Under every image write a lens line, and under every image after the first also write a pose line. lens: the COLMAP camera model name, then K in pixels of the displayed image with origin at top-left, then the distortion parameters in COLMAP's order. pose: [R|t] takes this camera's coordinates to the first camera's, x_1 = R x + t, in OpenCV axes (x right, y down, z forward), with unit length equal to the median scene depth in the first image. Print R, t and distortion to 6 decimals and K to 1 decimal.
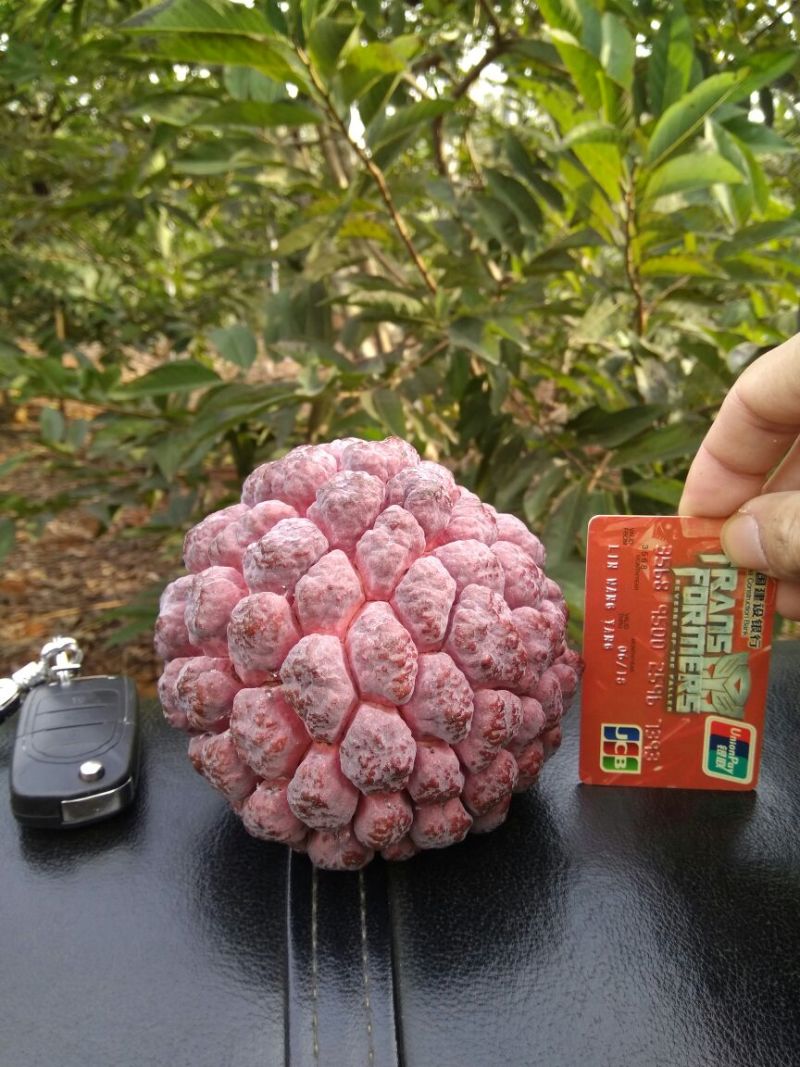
lens RADIAL K [[821.3, 0, 400.0], [0, 821.3, 533.5], [0, 0, 1]] dist [0.185161, -0.230149]
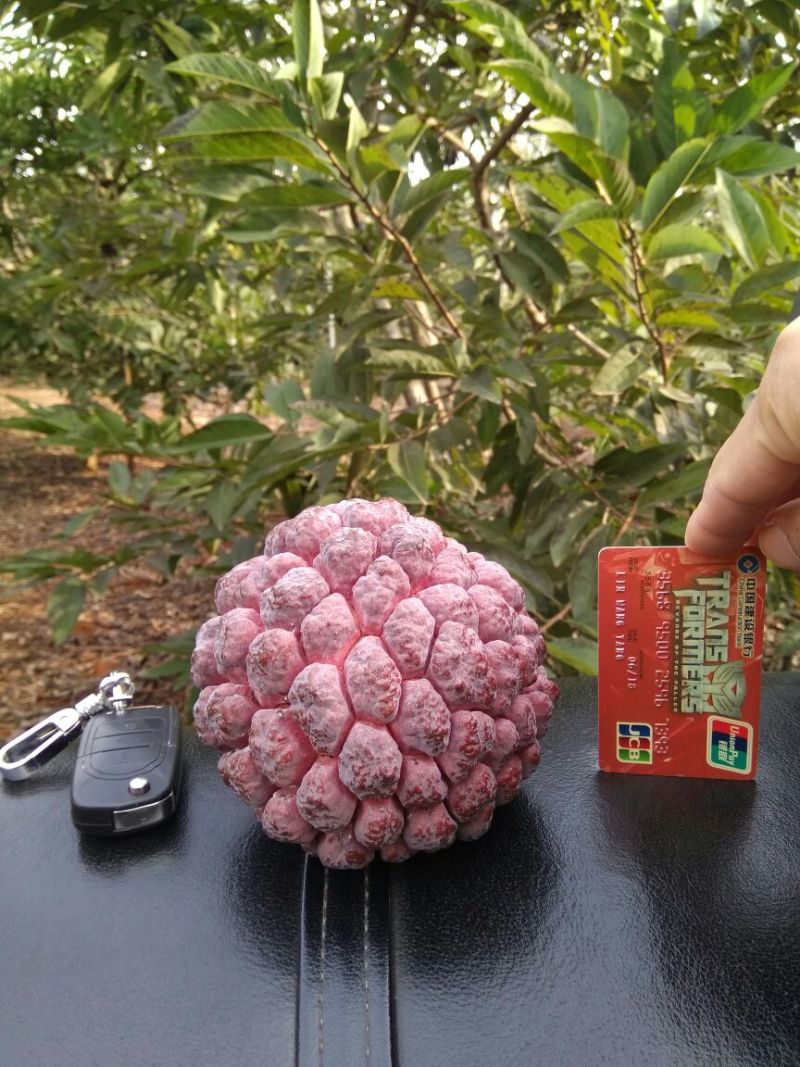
lens RADIAL K [[839.9, 0, 408.7], [0, 839.9, 532.2], [0, 0, 1]] dist [0.189723, -0.178745]
pose [[0.997795, -0.013043, -0.065078, 0.106095], [0.009736, 0.998657, -0.050877, -0.005309], [0.065654, 0.050131, 0.996582, -0.219253]]
